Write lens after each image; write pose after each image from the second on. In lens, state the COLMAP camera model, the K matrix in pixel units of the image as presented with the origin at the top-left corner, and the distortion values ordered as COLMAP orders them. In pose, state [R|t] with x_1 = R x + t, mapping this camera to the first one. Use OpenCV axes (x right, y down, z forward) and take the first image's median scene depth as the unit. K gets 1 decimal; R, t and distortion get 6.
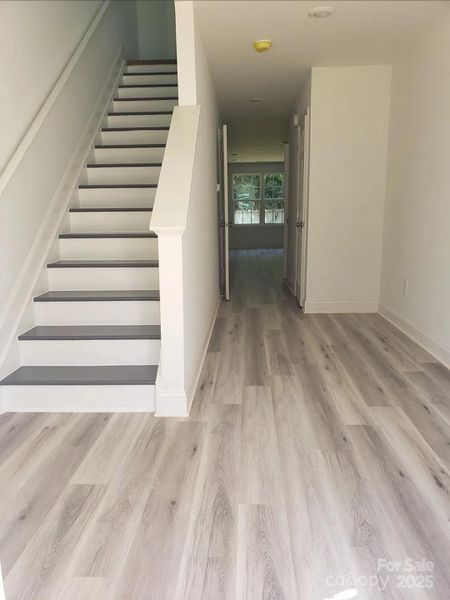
lens RADIAL K [[449.7, 0, 222.6], [0, 449.7, 300.0], [0, 0, 1]] dist [0.058059, -0.041065]
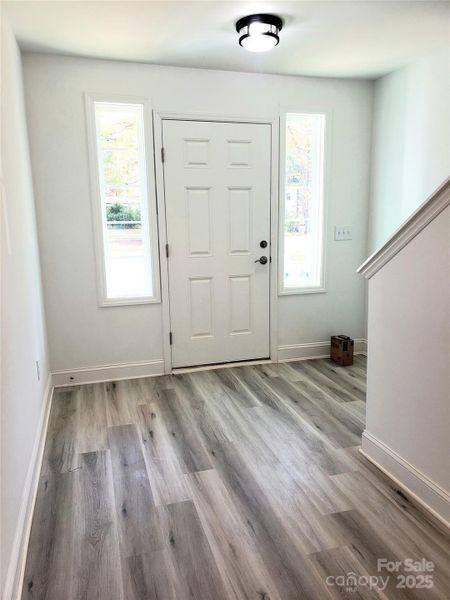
lens RADIAL K [[449.7, 0, 222.6], [0, 449.7, 300.0], [0, 0, 1]] dist [0.058059, -0.041065]
pose [[-0.940727, 0.087671, -0.327637, 0.560354], [-0.043389, 0.926968, 0.372623, -0.463548], [0.336377, 0.364752, -0.868220, 1.771000]]
